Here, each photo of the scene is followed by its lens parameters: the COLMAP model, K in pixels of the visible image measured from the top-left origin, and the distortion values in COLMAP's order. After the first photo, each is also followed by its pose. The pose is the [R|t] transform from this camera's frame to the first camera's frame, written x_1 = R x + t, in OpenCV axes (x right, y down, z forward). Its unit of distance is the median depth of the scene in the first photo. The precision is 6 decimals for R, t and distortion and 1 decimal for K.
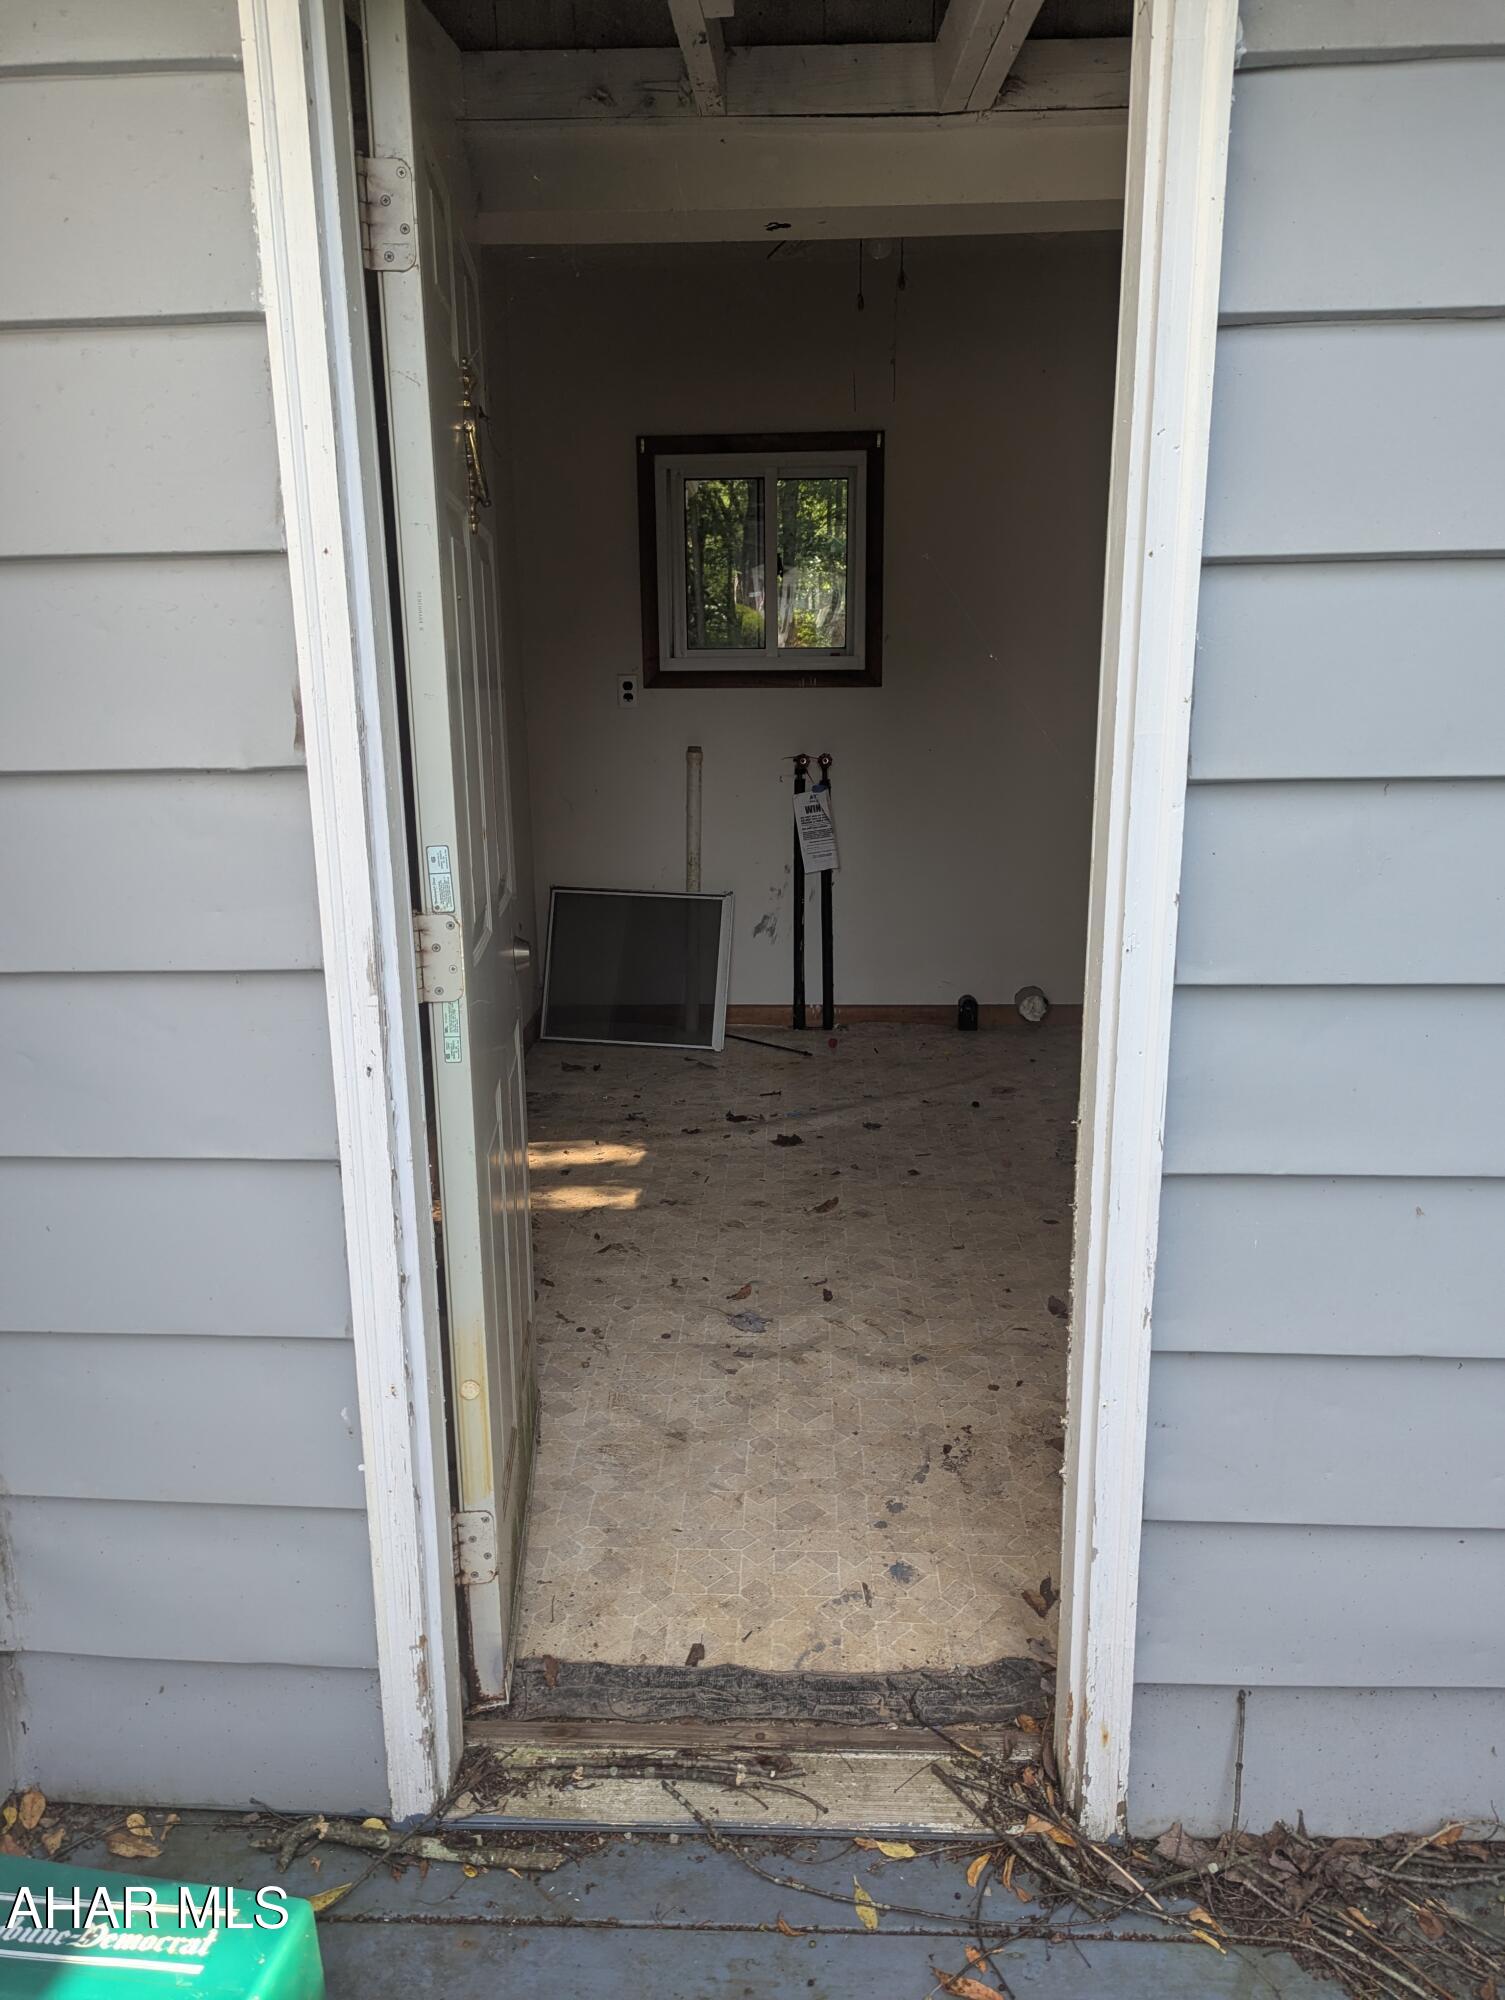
lens RADIAL K [[1406.4, 0, 752.6], [0, 1406.4, 998.7], [0, 0, 1]] dist [0.008605, -0.000461]
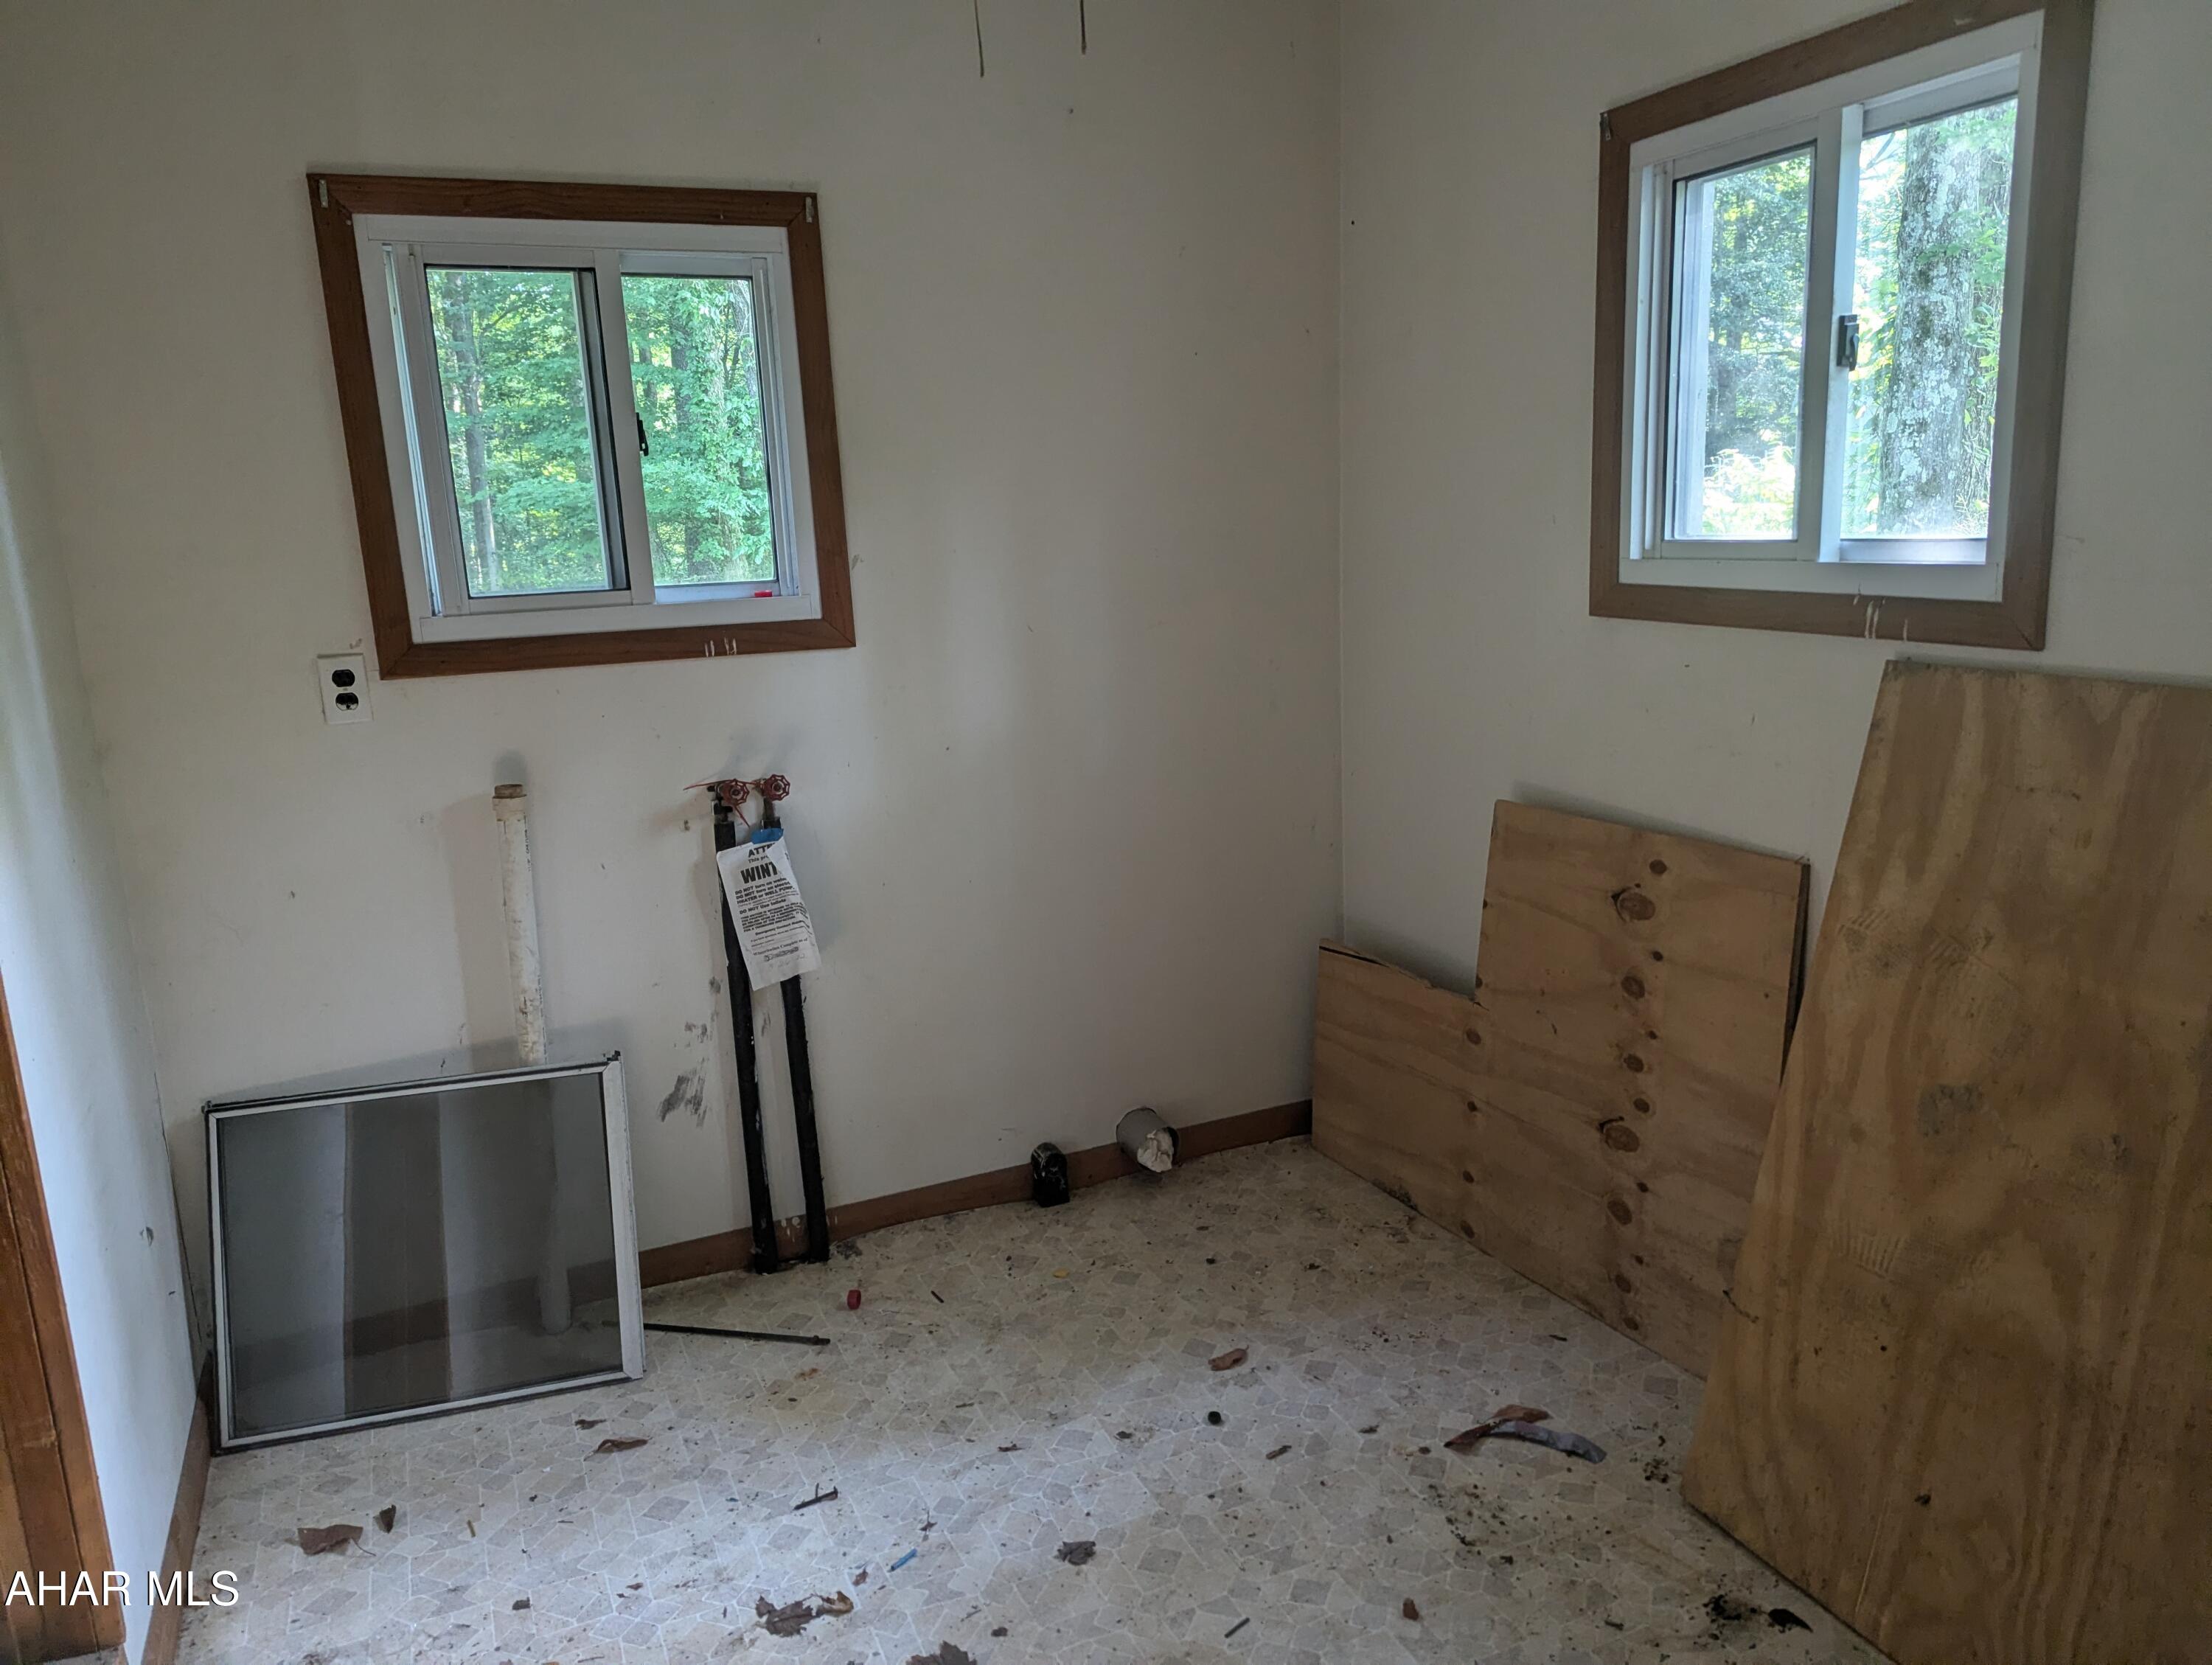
lens RADIAL K [[1565.6, 0, 1168.7], [0, 1565.6, 809.1], [0, 0, 1]] dist [0.044430, -0.038214]
pose [[0.890784, -0.115089, 0.439612, -0.079874], [0.146126, 0.988563, -0.037293, -0.114307], [-0.430292, 0.097459, 0.897413, 0.385341]]
